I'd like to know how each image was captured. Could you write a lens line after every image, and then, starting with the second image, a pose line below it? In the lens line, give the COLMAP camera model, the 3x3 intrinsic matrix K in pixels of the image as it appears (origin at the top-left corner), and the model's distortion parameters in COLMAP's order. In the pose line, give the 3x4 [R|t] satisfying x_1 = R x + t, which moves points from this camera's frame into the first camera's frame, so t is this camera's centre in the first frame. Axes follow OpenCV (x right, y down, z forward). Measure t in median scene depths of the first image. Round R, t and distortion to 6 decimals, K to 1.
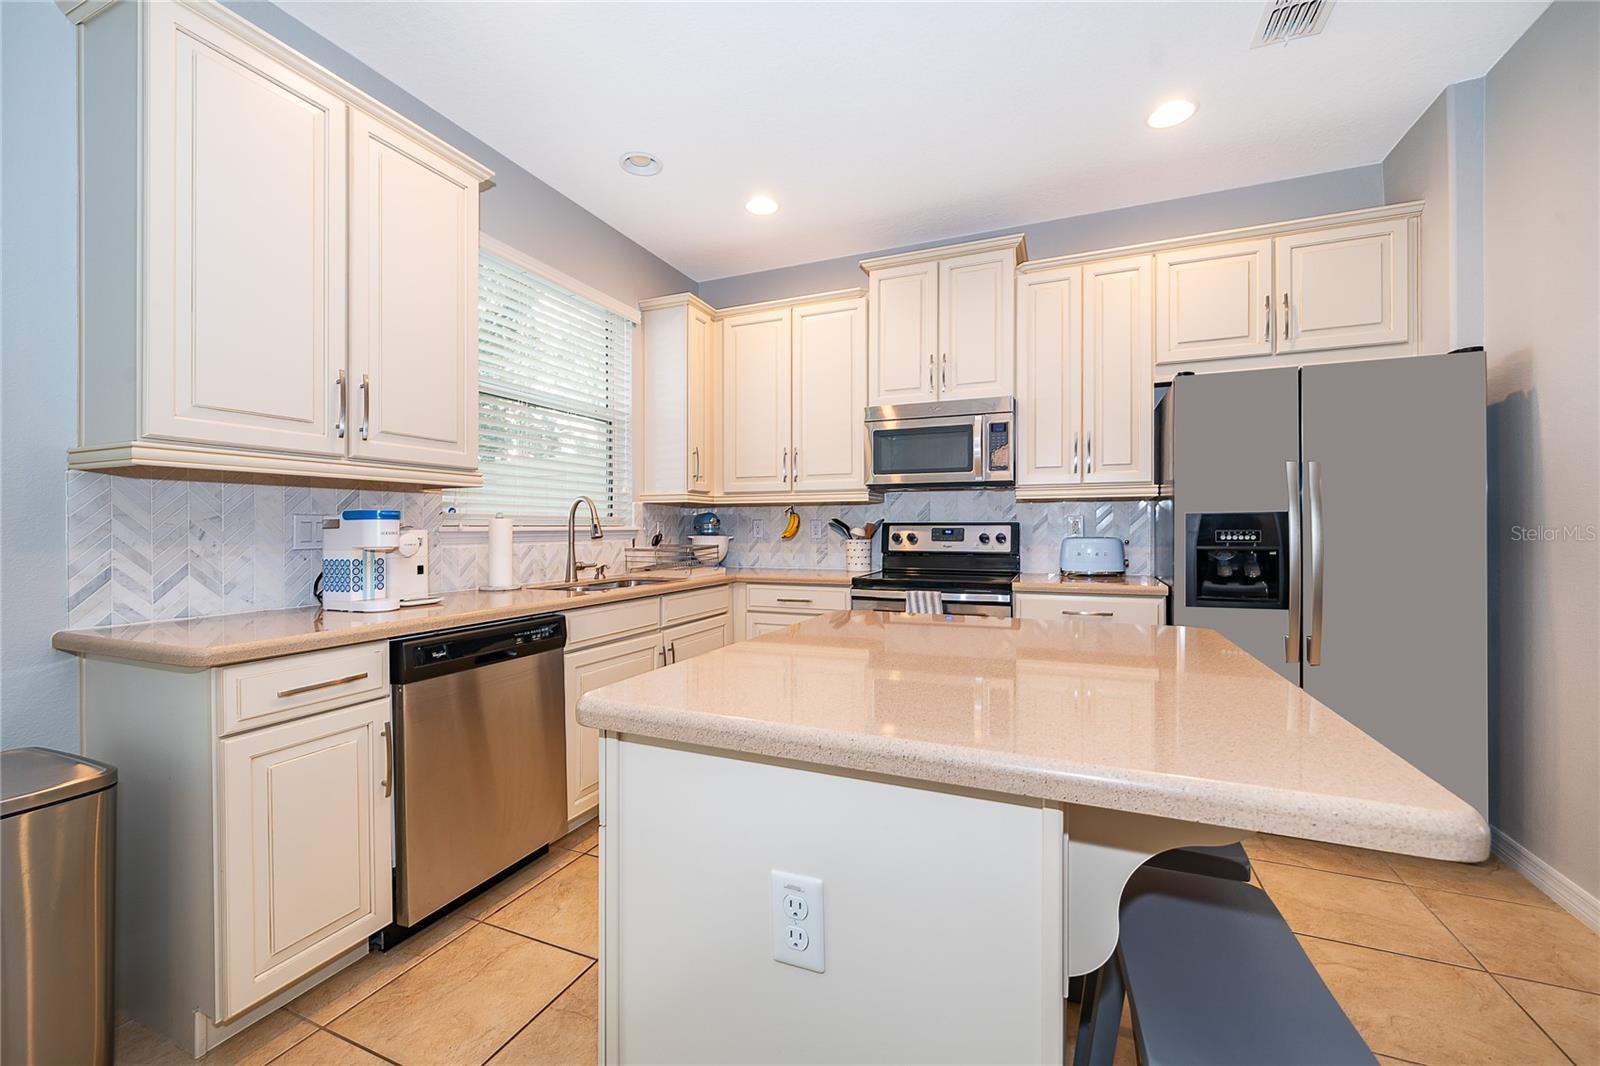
lens RADIAL K [[635.3, 0, 800.5], [0, 635.3, 529.4], [0, 0, 1]] dist [-0.001275, -0.000168]
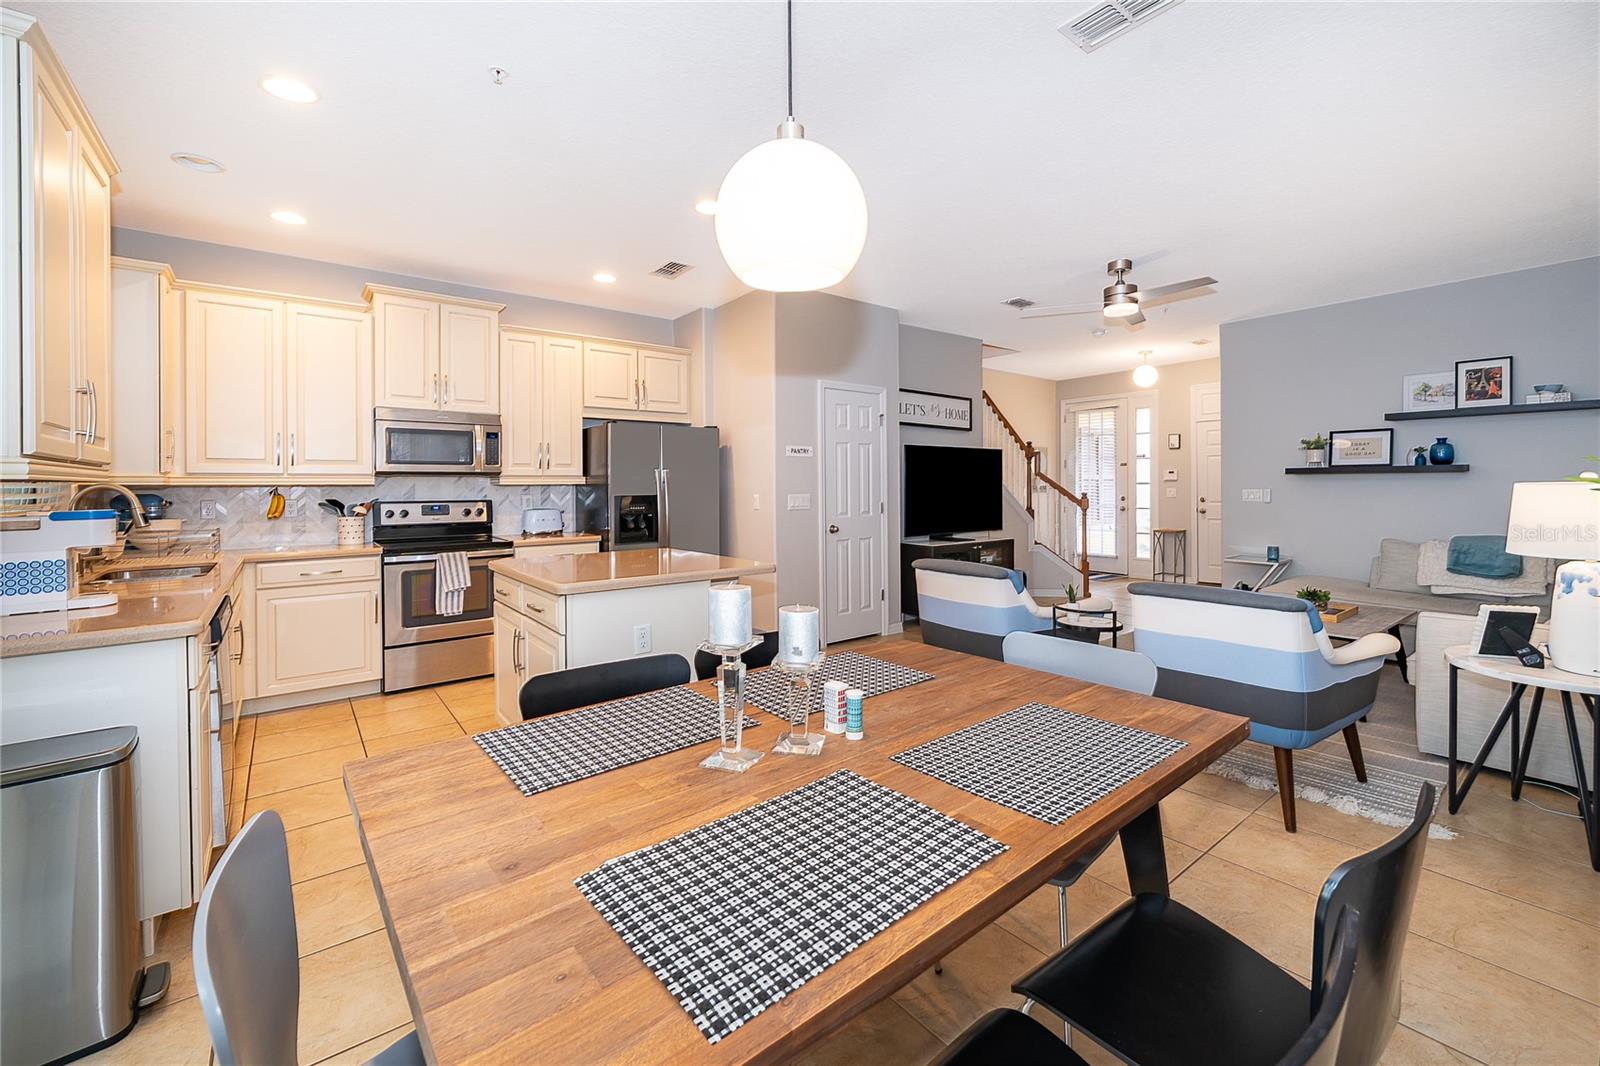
lens RADIAL K [[654.5, 0, 805.2], [0, 654.5, 486.3], [0, 0, 1]] dist [0.003258, -0.000163]
pose [[0.482446, -0.002184, 0.875923, -0.639237], [0.007196, 0.999973, -0.001470, -0.036555], [-0.875896, 0.007012, 0.482448, -0.335915]]
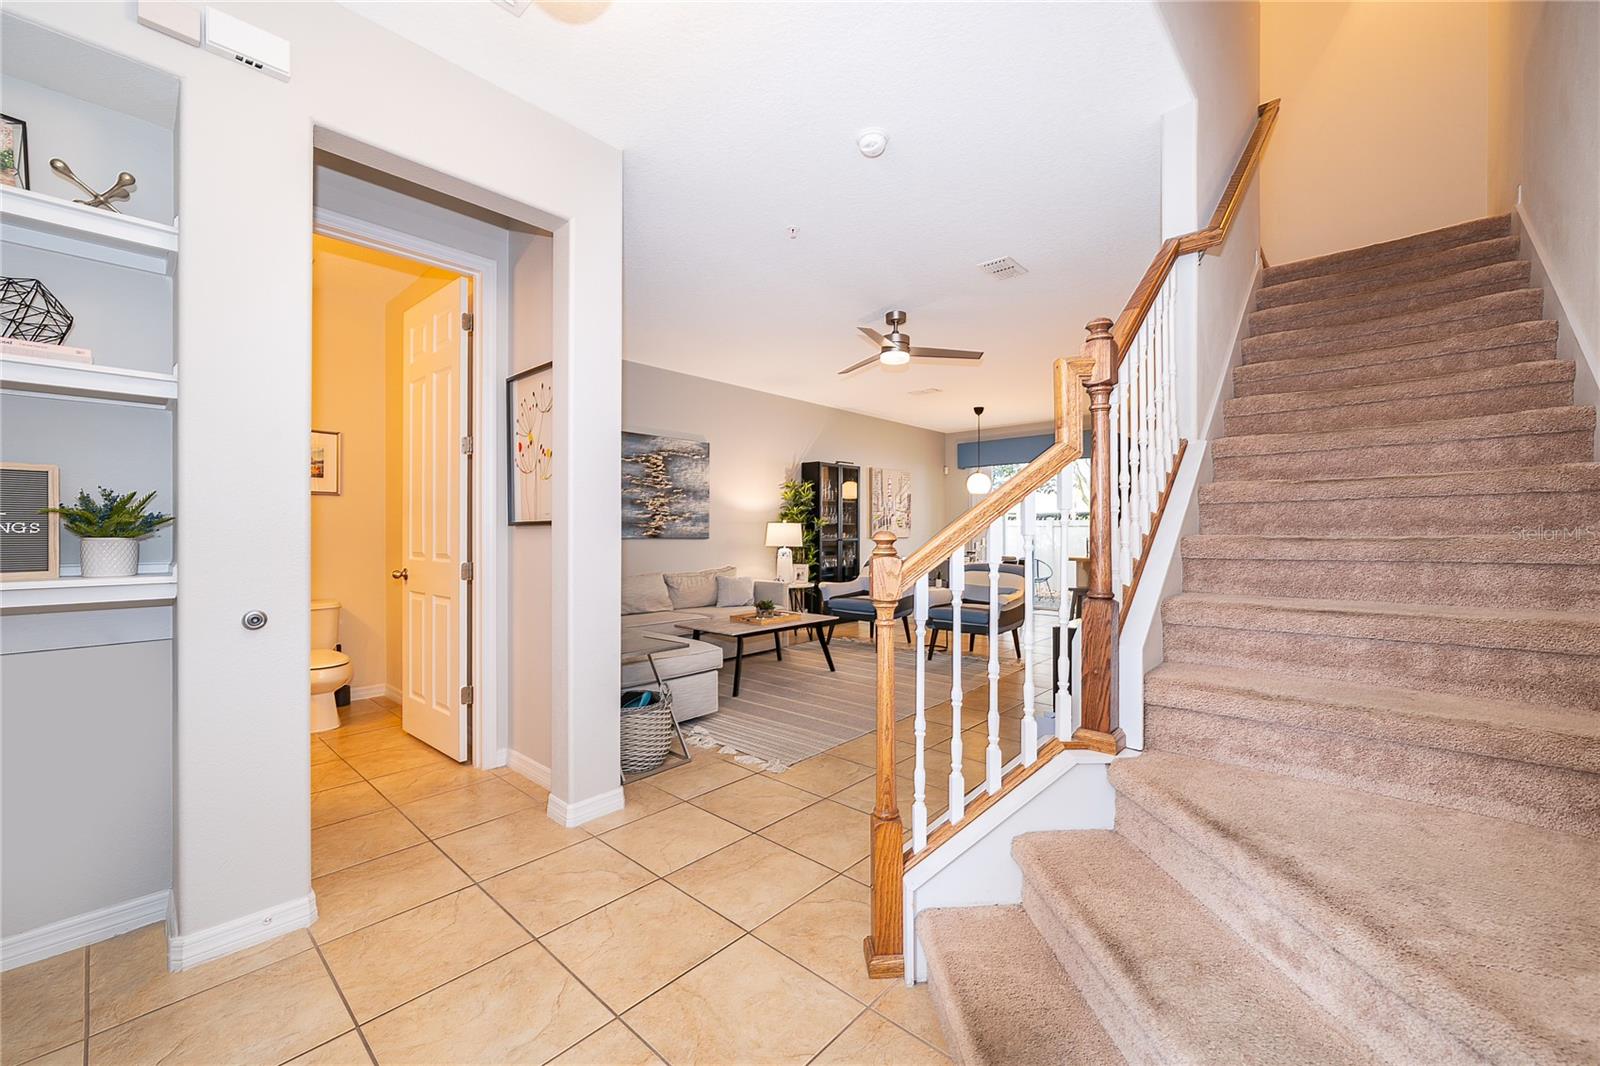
lens RADIAL K [[635.3, 0, 800.5], [0, 635.3, 529.4], [0, 0, 1]] dist [-0.001275, -0.000168]
pose [[-0.332400, -0.000508, -0.943138, 2.505271], [-0.002680, 0.999996, 0.000406, -0.013978], [0.943135, 0.002662, -0.332401, 0.042797]]
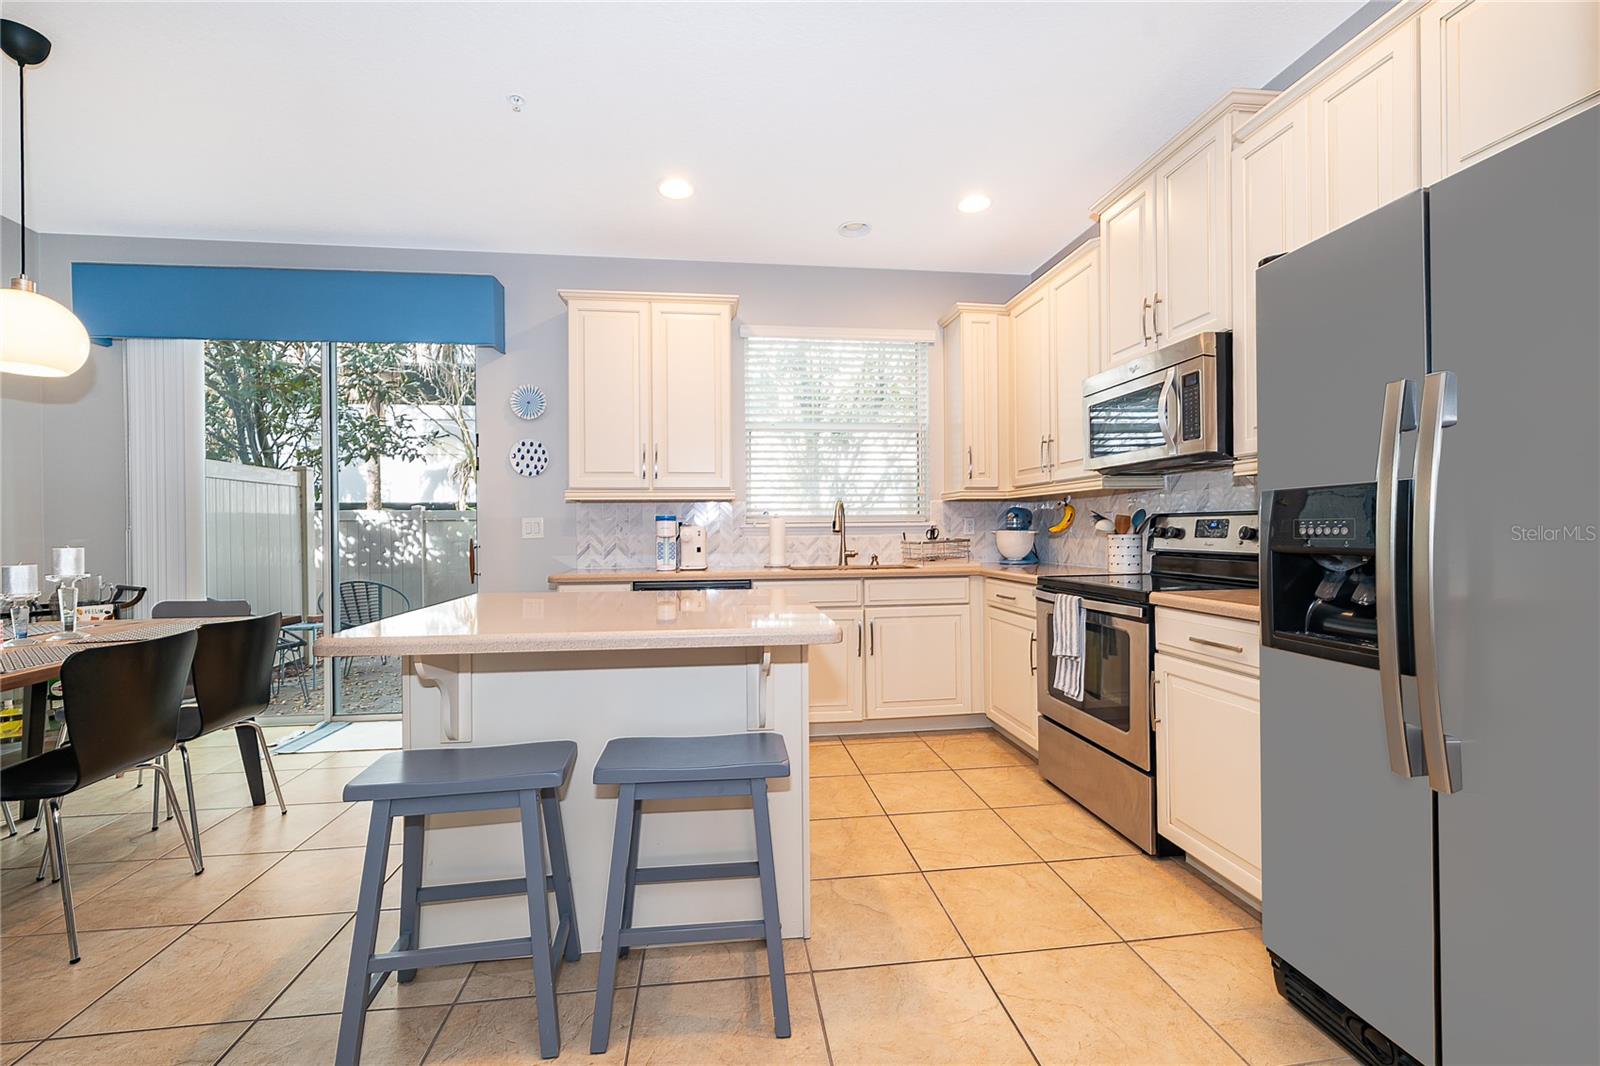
lens RADIAL K [[659.5, 0, 800.0], [0, 659.5, 533.0], [0, 0, 1]] dist [-0.002775, -0.000392]
pose [[0.503739, 0.002237, -0.863853, 0.722658], [0.006893, 0.999954, 0.006609, 0.005769], [0.863828, -0.009283, 0.503701, 0.231707]]
